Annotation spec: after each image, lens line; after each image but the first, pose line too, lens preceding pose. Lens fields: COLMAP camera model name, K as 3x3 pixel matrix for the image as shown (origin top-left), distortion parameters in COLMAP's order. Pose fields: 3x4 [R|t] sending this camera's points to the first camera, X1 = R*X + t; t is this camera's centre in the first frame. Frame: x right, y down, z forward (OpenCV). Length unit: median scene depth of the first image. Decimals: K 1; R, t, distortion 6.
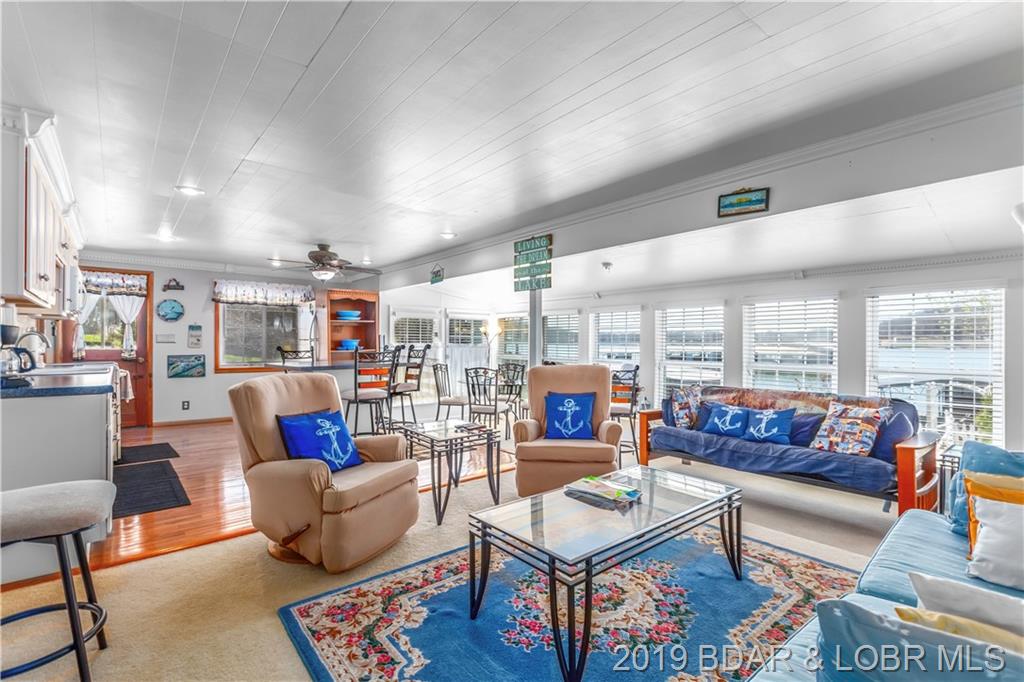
lens RADIAL K [[460.3, 0, 519.7], [0, 460.3, 350.7], [0, 0, 1]] dist [0.008377, -0.003577]
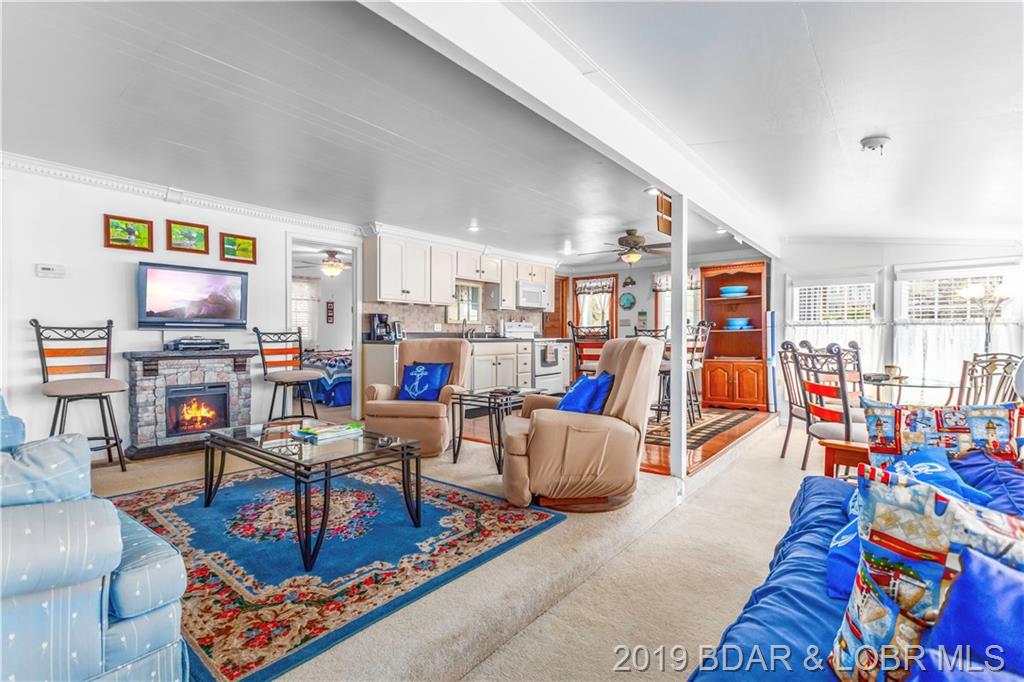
lens RADIAL K [[460.3, 0, 494.8], [0, 460.3, 334.6], [0, 0, 1]] dist [0.008377, -0.003577]
pose [[0.179305, -0.004968, -0.983781, 0.466572], [-0.010141, 0.999925, -0.006898, 0.020744], [0.983741, 0.011213, 0.179242, 0.399418]]
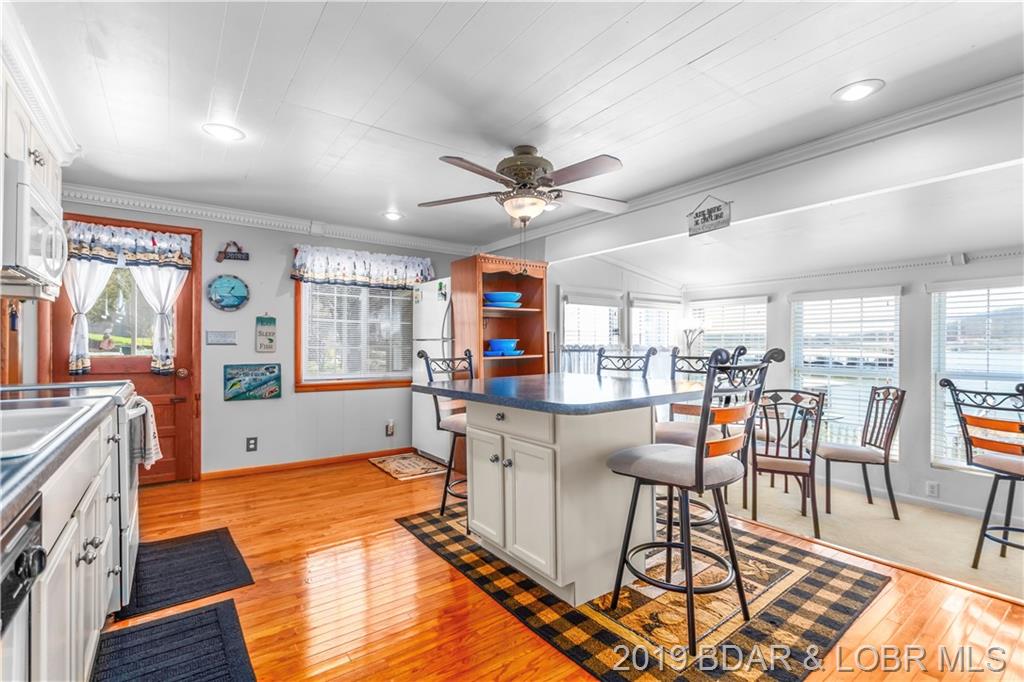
lens RADIAL K [[460.3, 0, 531.1], [0, 460.3, 352.5], [0, 0, 1]] dist [0.008377, -0.003577]
pose [[0.998382, -0.001889, -0.056829, -0.317912], [0.001852, 0.999998, -0.000709, -0.005799], [0.056830, 0.000602, 0.998384, 0.407890]]
